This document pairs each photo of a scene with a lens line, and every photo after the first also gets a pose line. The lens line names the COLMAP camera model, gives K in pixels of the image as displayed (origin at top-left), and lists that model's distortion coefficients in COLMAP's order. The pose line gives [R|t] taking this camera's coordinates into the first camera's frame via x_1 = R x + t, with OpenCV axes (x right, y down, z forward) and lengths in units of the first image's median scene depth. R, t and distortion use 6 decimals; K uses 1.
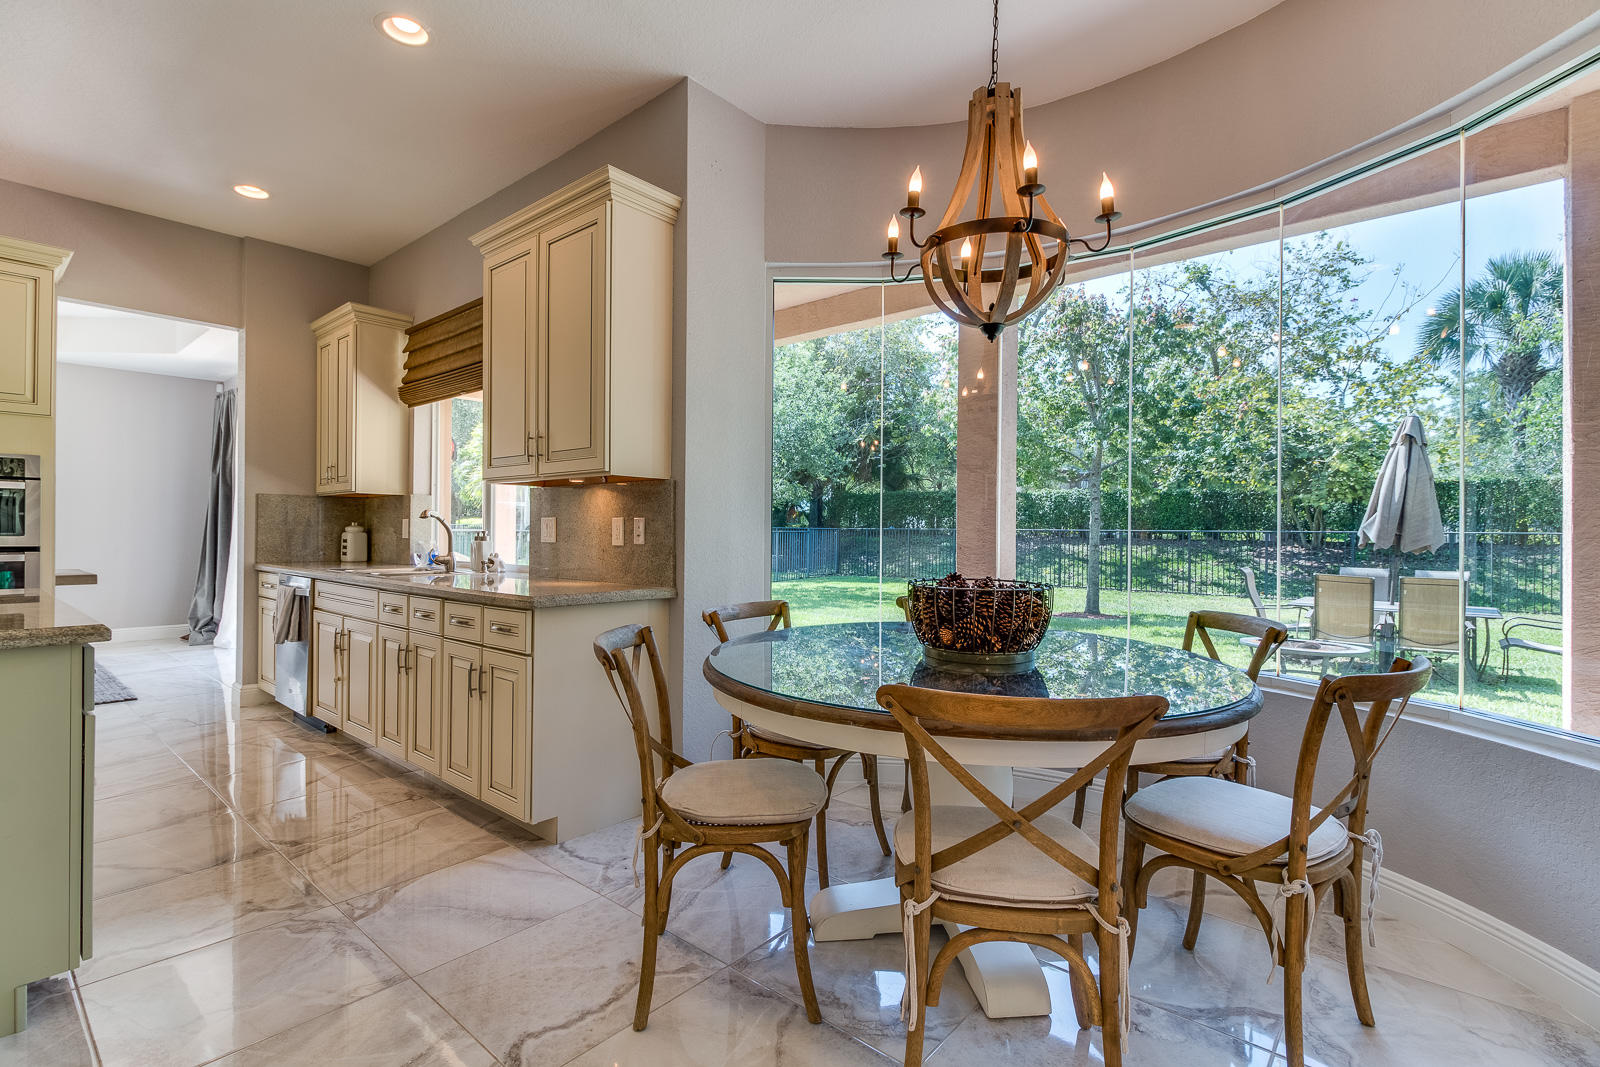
lens RADIAL K [[739.2, 0, 804.7], [0, 739.2, 528.5], [0, 0, 1]] dist [0.014276, -0.010427]
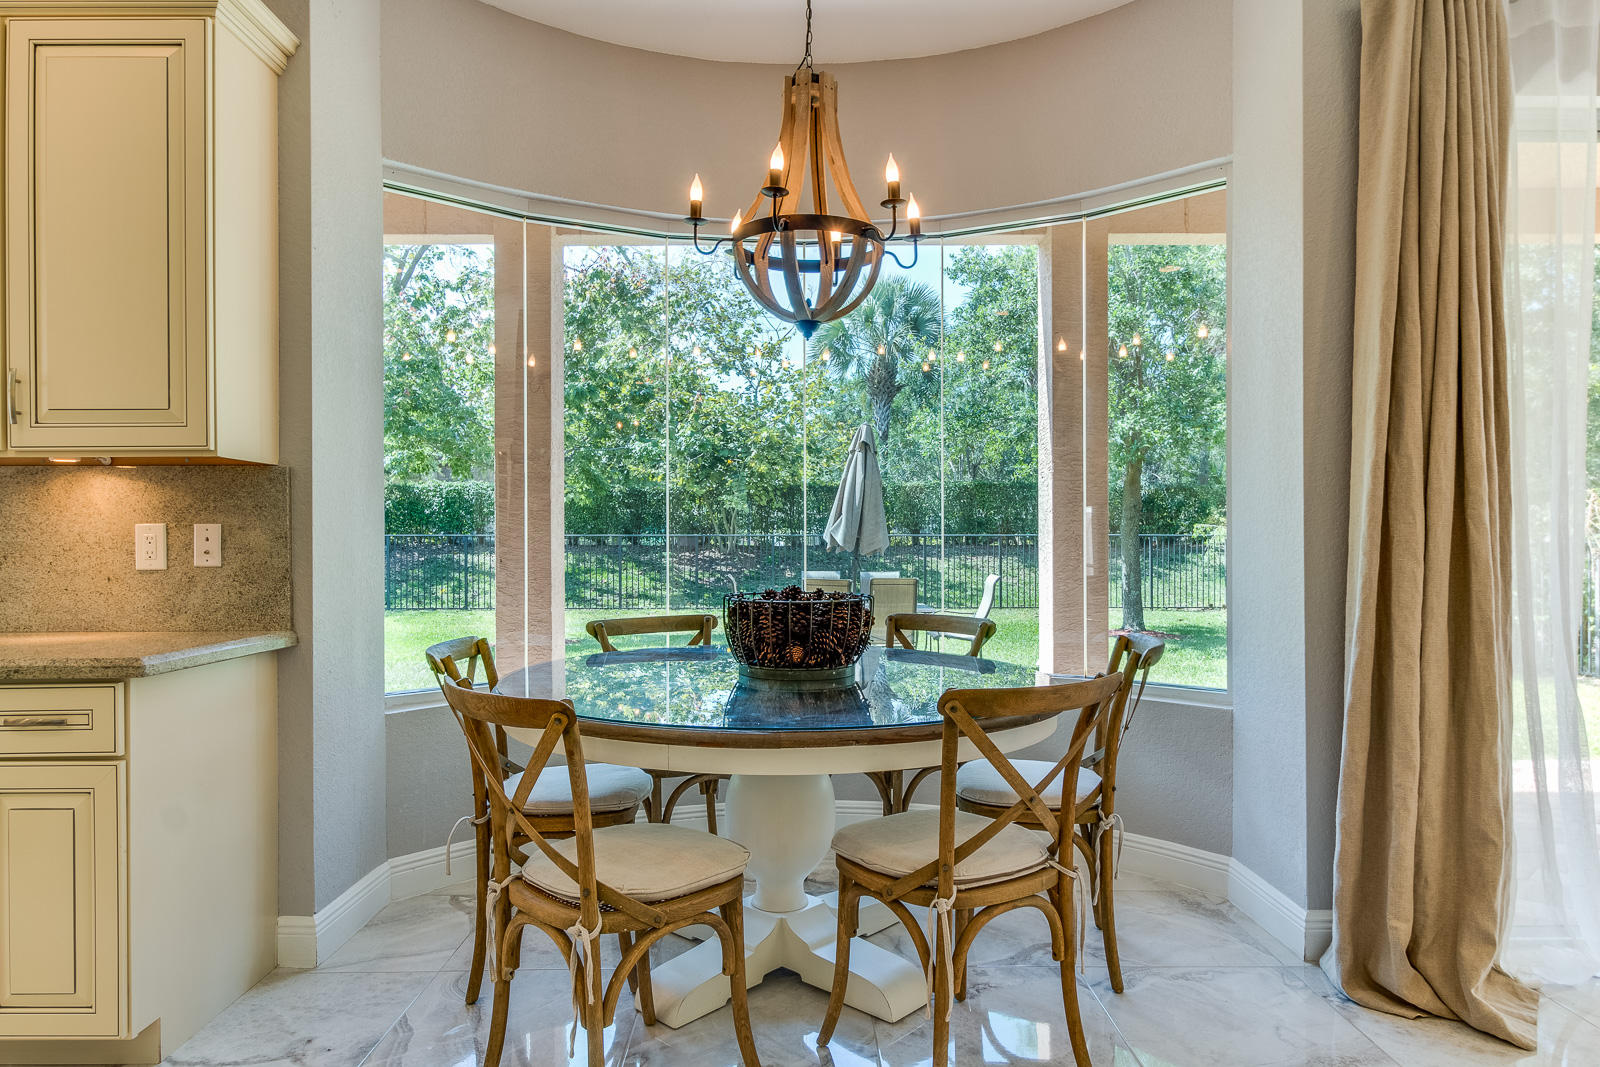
lens RADIAL K [[986.3, 0, 796.2], [0, 986.3, 542.5], [0, 0, 1]] dist [0.003911, -0.003797]
pose [[0.754214, -0.012104, 0.656517, -0.265450], [0.005531, 0.999912, 0.012082, -0.004210], [-0.656605, -0.005481, 0.754214, 0.027651]]
